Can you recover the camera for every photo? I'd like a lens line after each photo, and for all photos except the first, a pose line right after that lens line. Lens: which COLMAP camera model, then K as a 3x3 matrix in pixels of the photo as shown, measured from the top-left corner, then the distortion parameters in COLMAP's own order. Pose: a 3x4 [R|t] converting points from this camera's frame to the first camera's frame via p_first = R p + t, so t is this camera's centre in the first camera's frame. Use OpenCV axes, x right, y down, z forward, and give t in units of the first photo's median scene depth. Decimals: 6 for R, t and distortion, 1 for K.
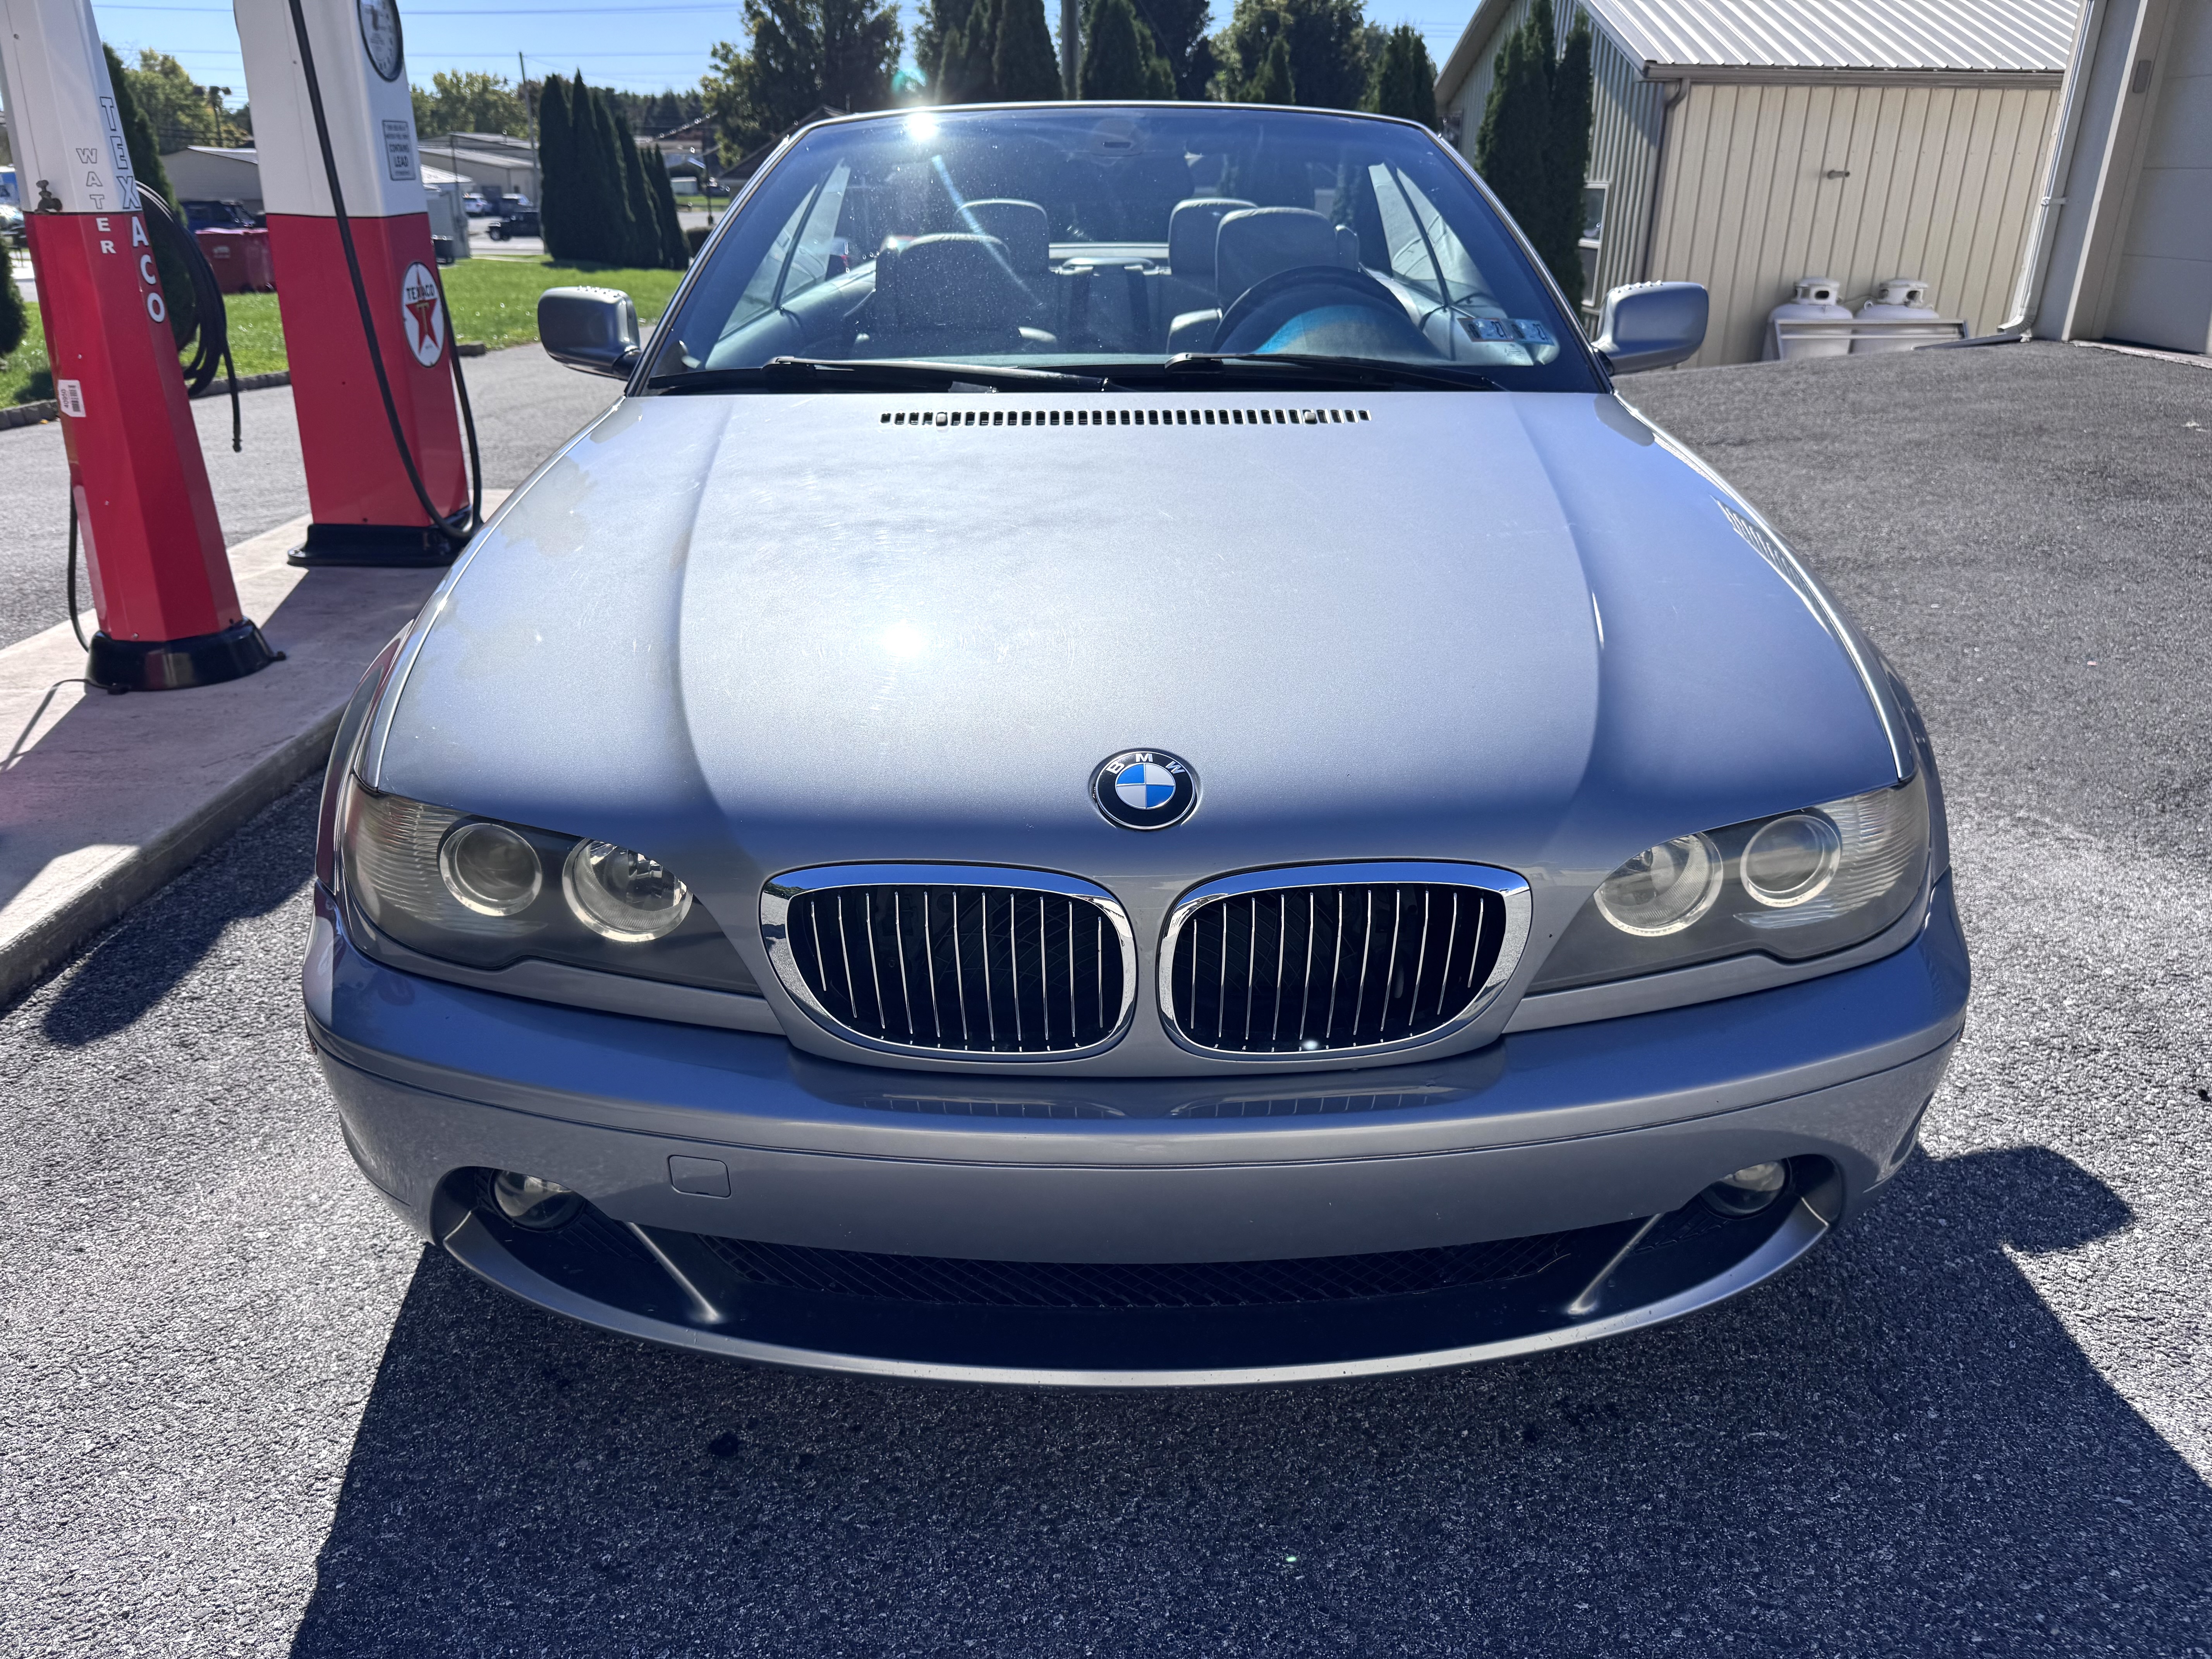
lens RADIAL K [[1571.1, 0, 1111.1], [0, 1571.1, 843.4], [0, 0, 1]] dist [0.003744, -0.012238]
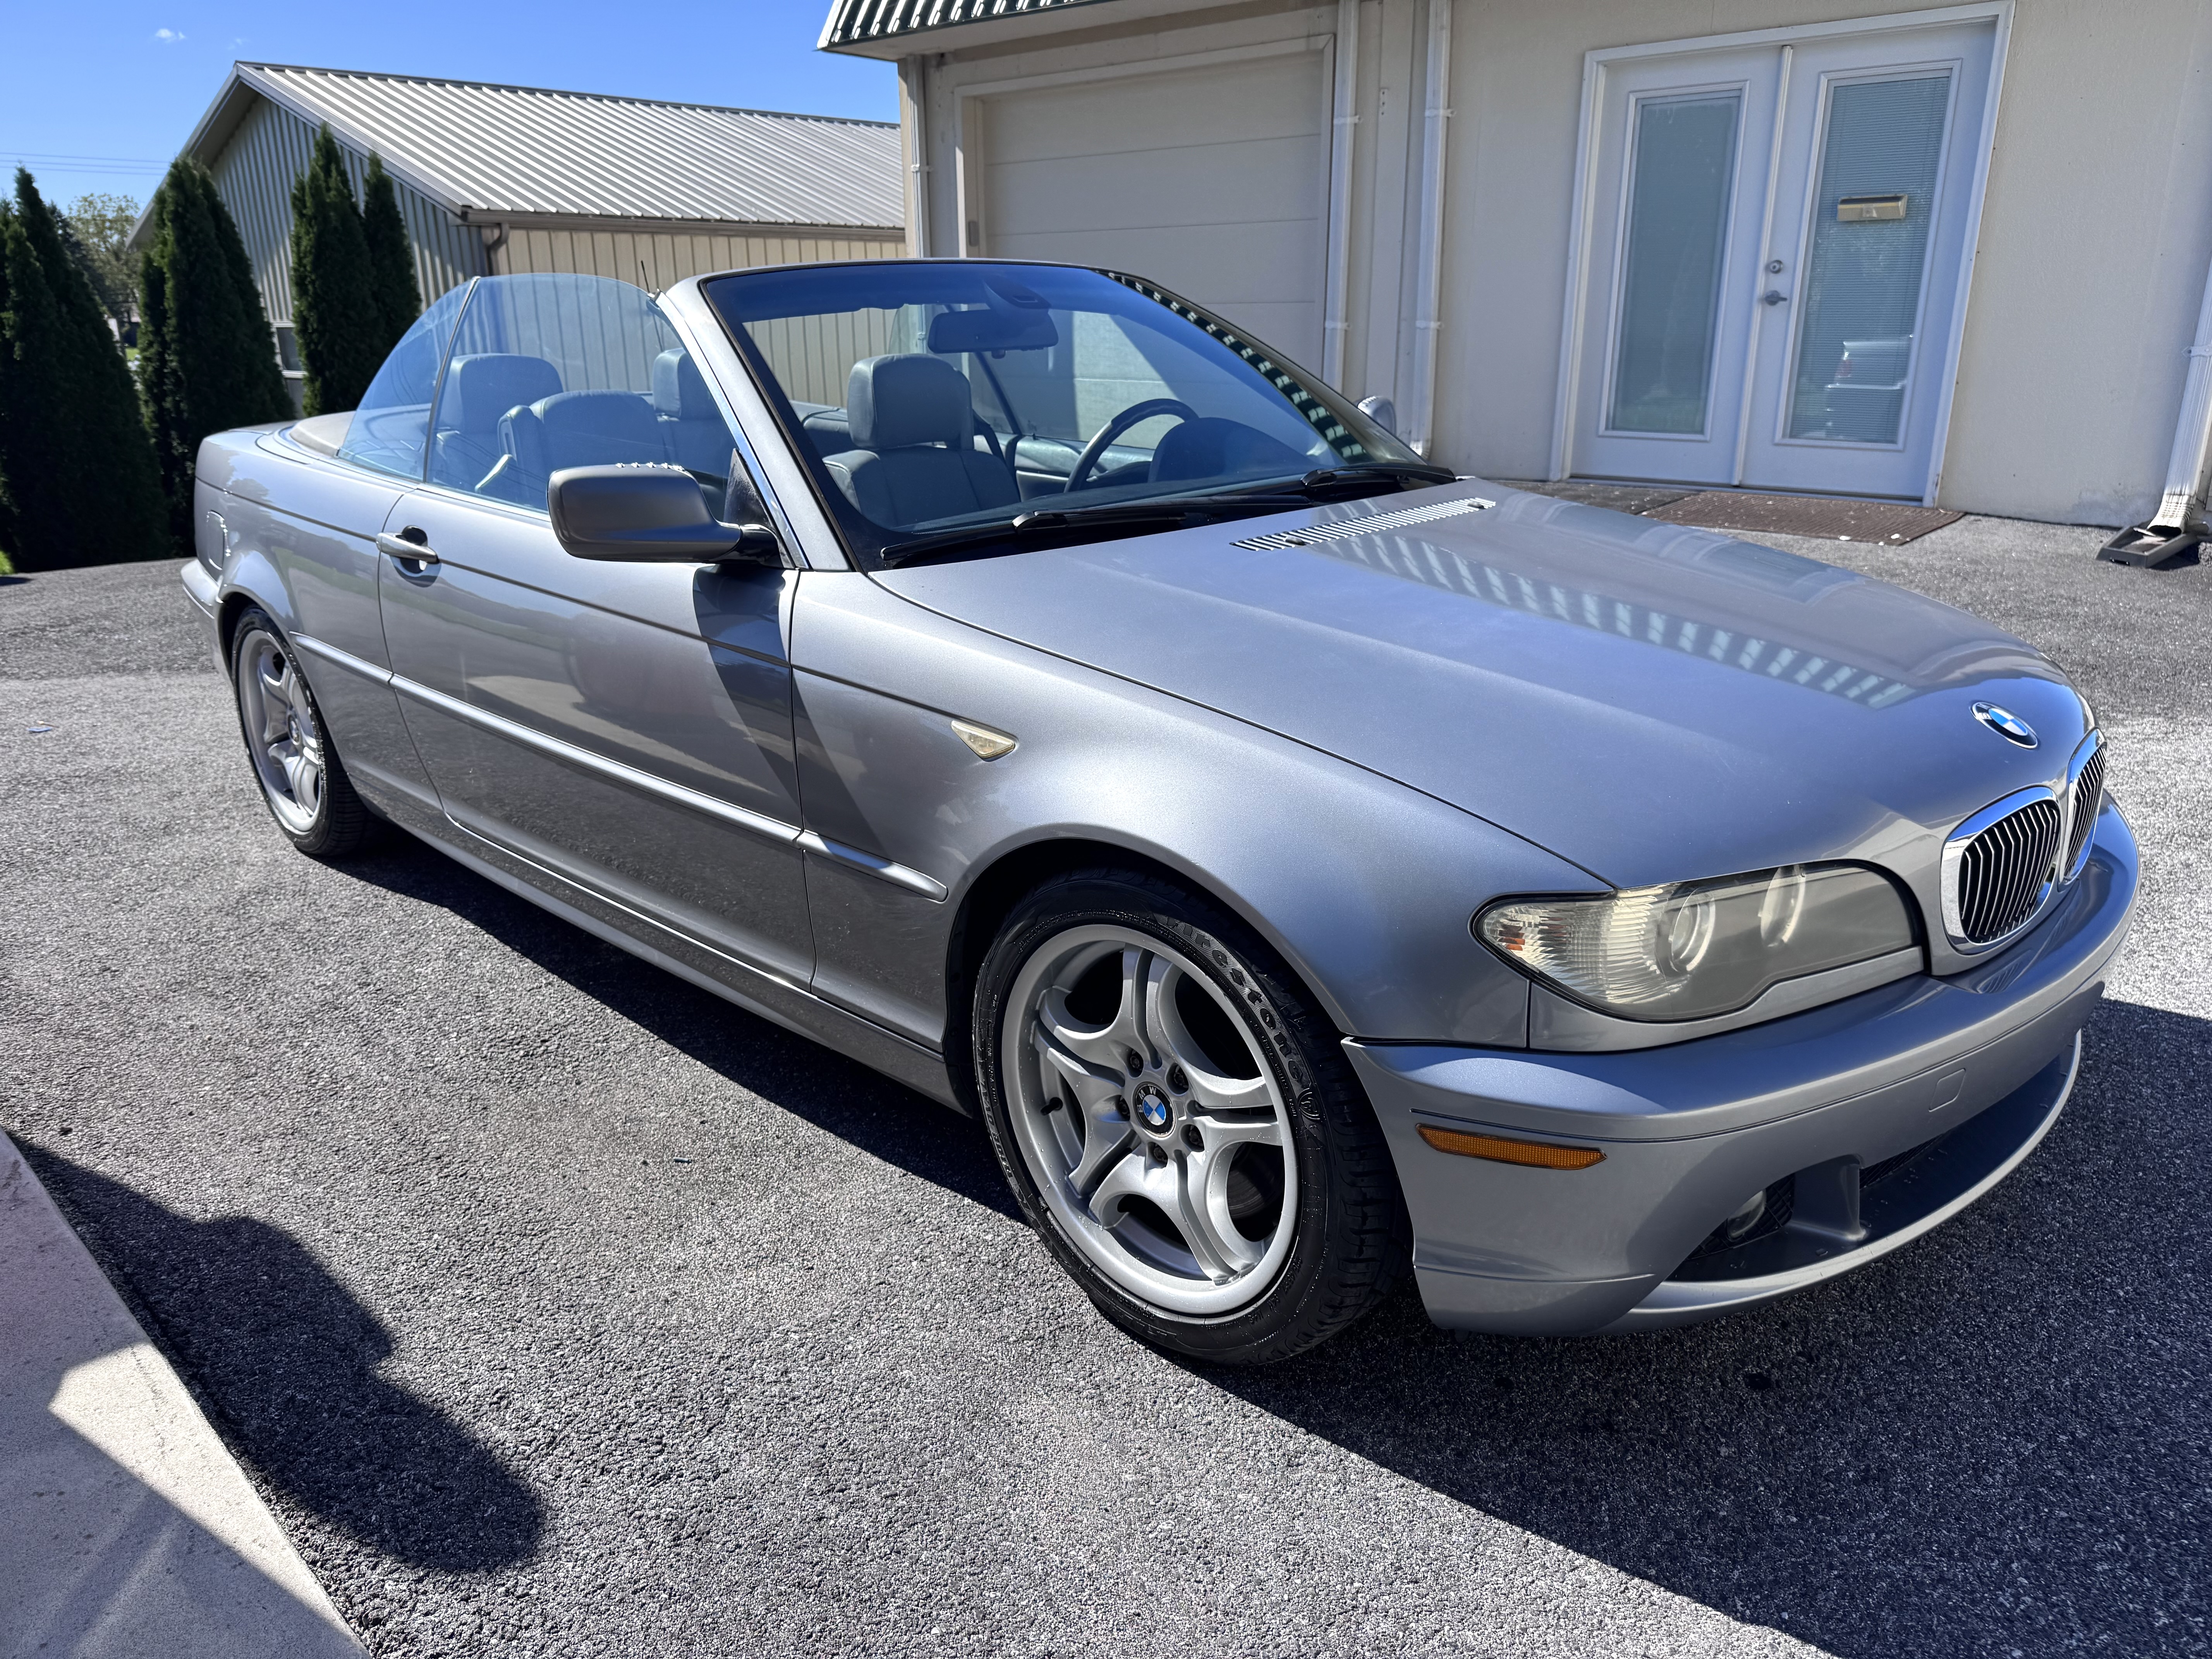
lens RADIAL K [[1571.1, 0, 1113.8], [0, 1571.1, 818.4], [0, 0, 1]] dist [0.003744, -0.012238]
pose [[0.703694, -0.229661, 0.672362, -0.892312], [0.288502, 0.957153, 0.024992, -0.132163], [-0.649293, 0.176391, 0.739801, 0.257286]]
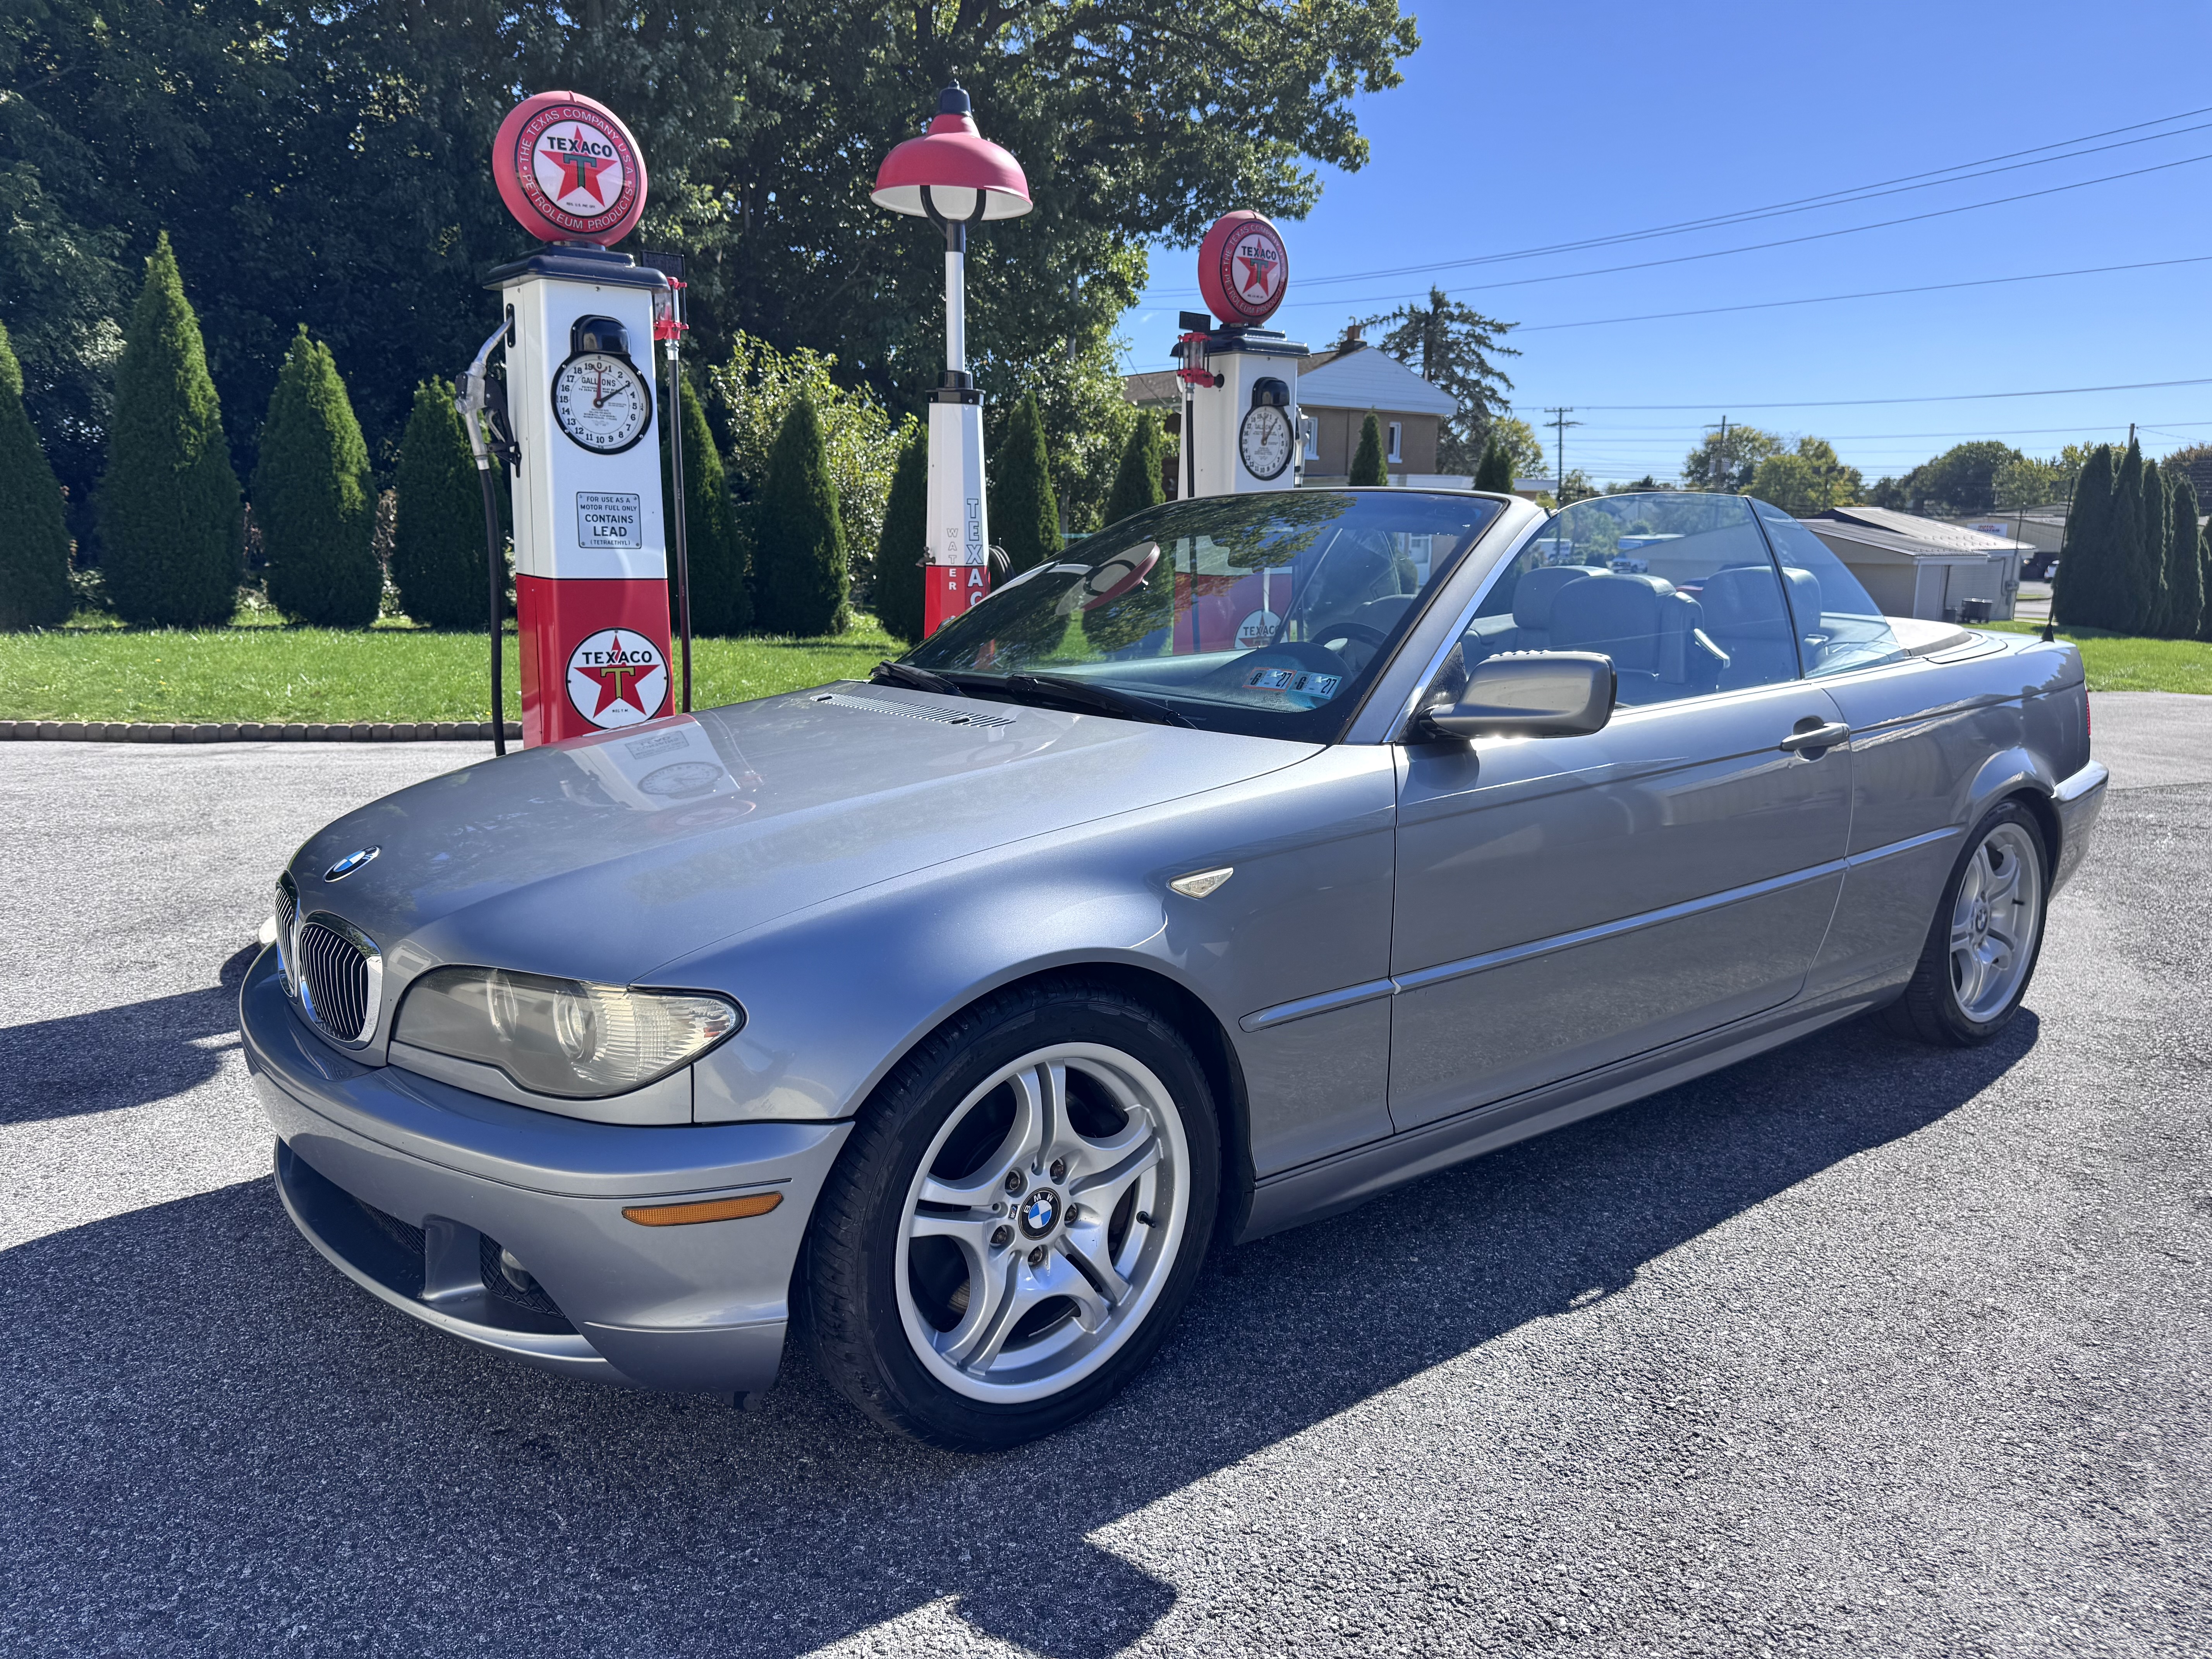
lens RADIAL K [[1571.1, 0, 1118.1], [0, 1571.1, 832.7], [0, 0, 1]] dist [0.003744, -0.012238]
pose [[0.609048, 0.144006, -0.779950, 1.088513], [-0.310173, 0.948308, -0.067117, -0.125711], [0.729967, 0.282797, 0.622232, 0.287479]]
